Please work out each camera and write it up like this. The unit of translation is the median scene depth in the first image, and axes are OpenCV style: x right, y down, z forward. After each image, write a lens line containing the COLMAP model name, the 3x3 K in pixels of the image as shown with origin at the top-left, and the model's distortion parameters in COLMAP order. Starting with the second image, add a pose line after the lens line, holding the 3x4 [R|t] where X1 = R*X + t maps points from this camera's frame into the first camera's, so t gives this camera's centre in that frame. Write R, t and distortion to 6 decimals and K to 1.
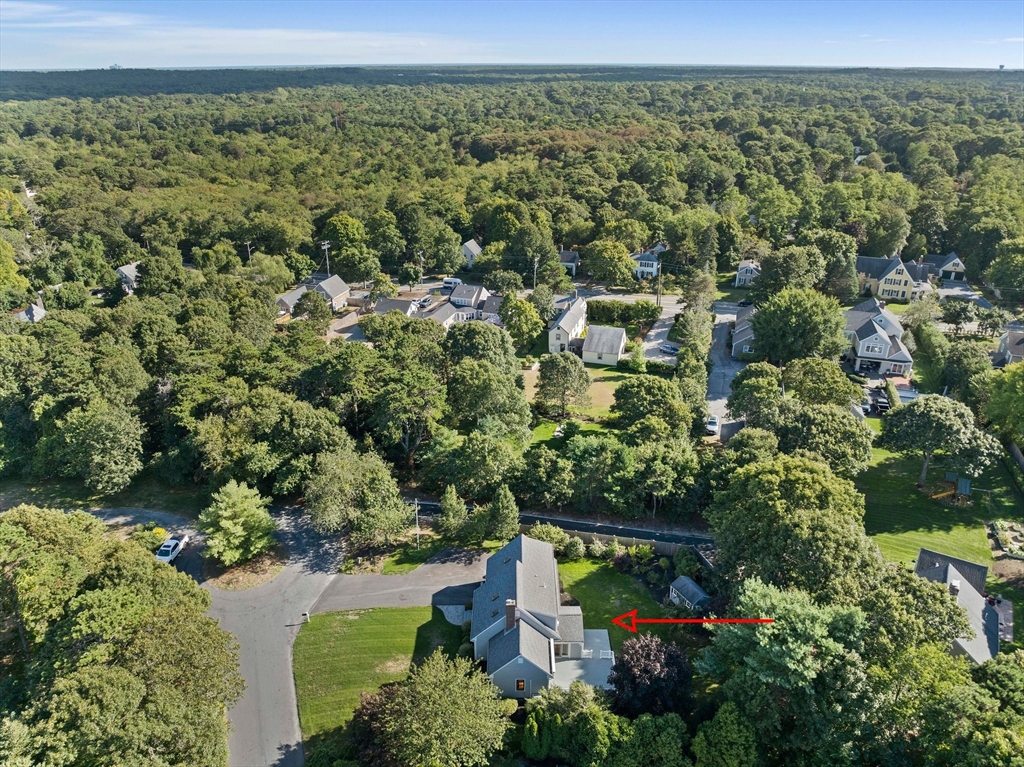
lens RADIAL K [[718.7, 0, 509.6], [0, 718.7, 387.7], [0, 0, 1]] dist [-0.048286, 0.014686]
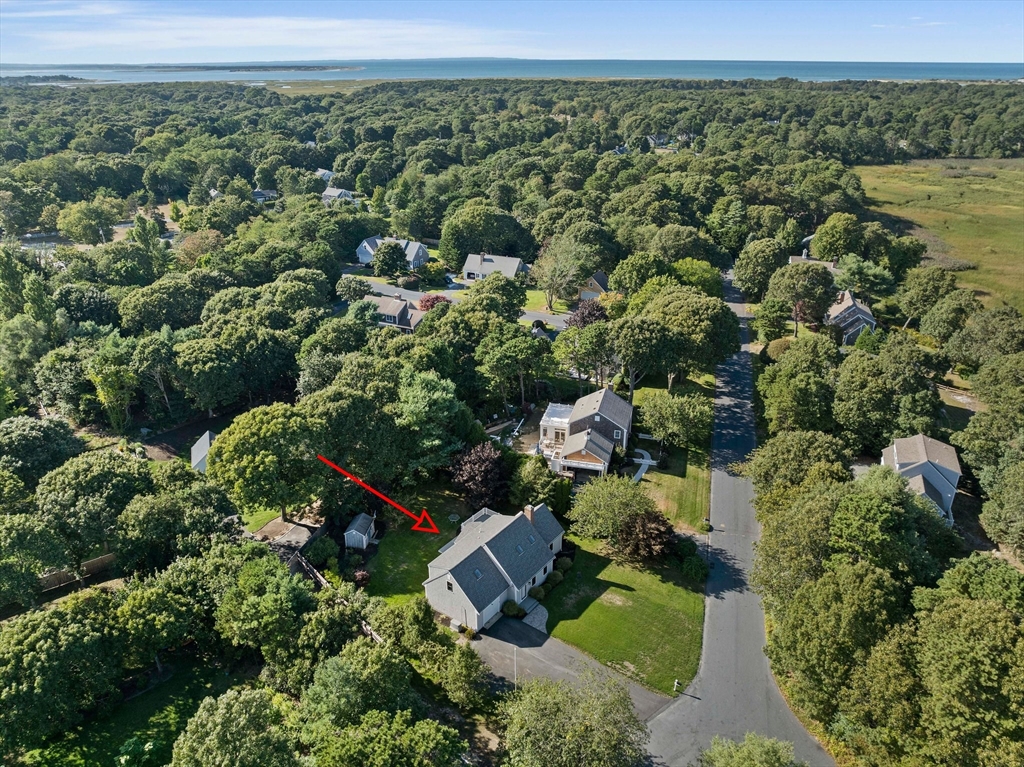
lens RADIAL K [[718.7, 0, 509.6], [0, 718.7, 387.7], [0, 0, 1]] dist [-0.048286, 0.014686]
pose [[-0.806175, -0.242887, 0.539526, -0.439054], [0.250823, 0.685579, 0.683425, -0.513465], [-0.535882, 0.686285, -0.491775, 1.125334]]
